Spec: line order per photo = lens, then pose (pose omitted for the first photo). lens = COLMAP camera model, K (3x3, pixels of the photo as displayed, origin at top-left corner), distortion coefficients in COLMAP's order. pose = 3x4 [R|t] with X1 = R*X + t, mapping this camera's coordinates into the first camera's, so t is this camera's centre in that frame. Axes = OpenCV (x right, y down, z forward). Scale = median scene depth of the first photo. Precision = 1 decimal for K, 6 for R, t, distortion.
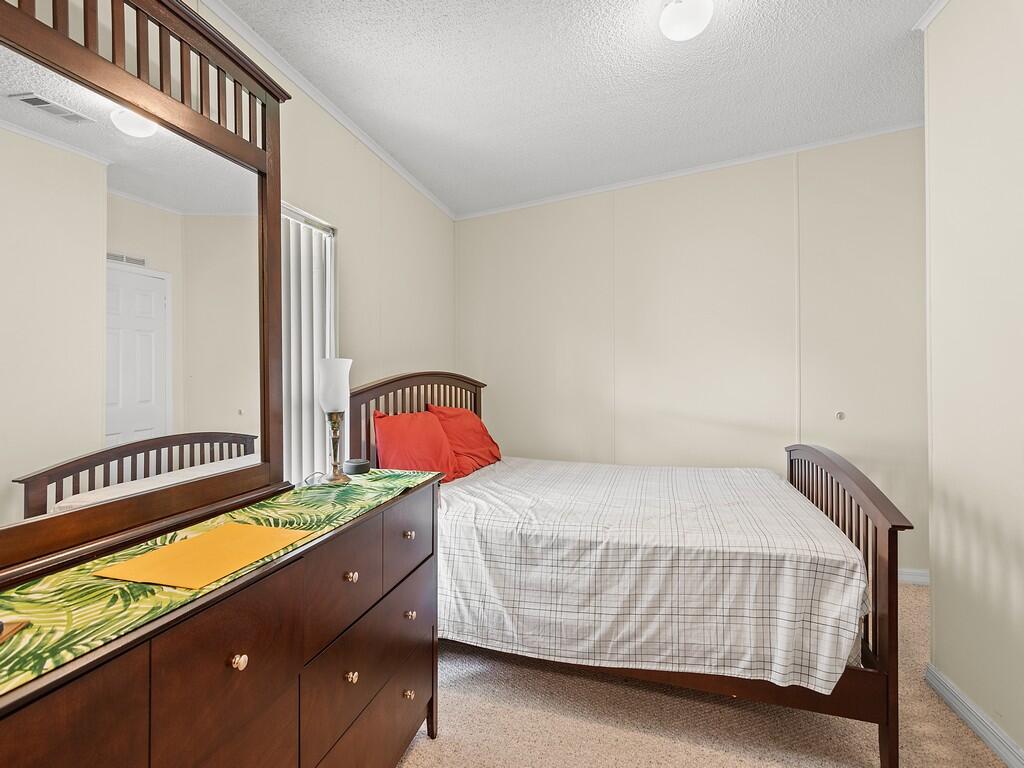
lens RADIAL K [[491.7, 0, 510.3], [0, 491.7, 376.0], [0, 0, 1]] dist [-0.003054, -0.002609]
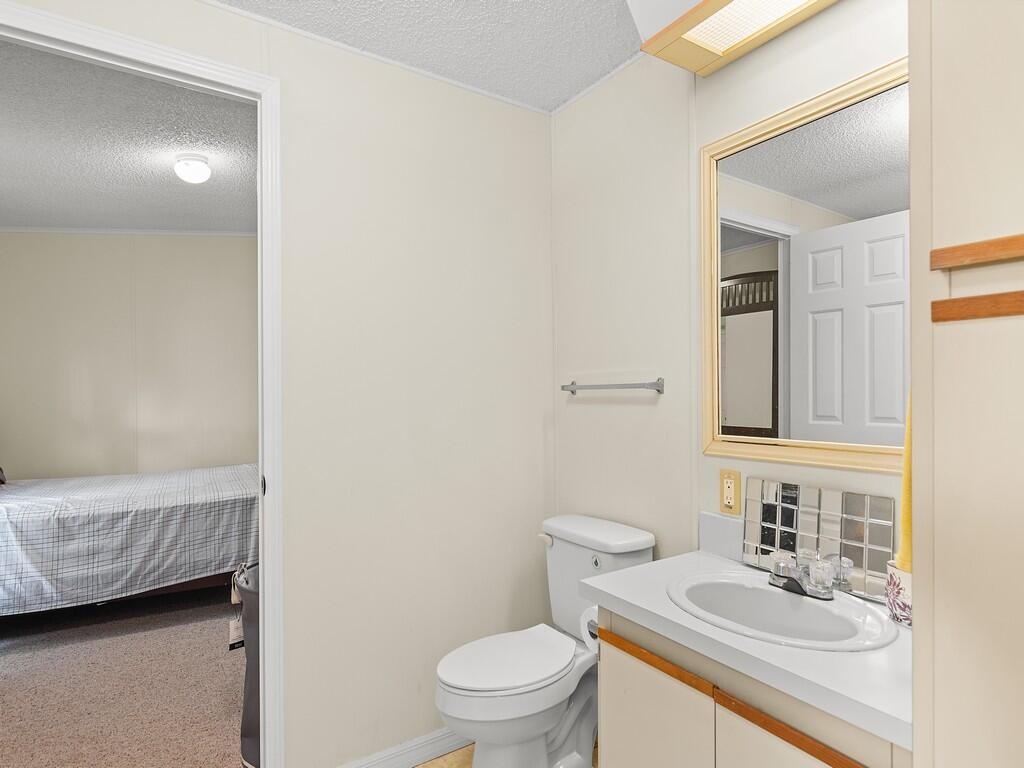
lens RADIAL K [[542.9, 0, 508.0], [0, 542.9, 385.9], [0, 0, 1]] dist [-0.005416, -0.001324]
pose [[0.677422, 0.003068, 0.735588, -0.242277], [0.013328, 0.999776, -0.016444, 0.008117], [-0.735474, 0.020944, 0.677230, -0.924513]]
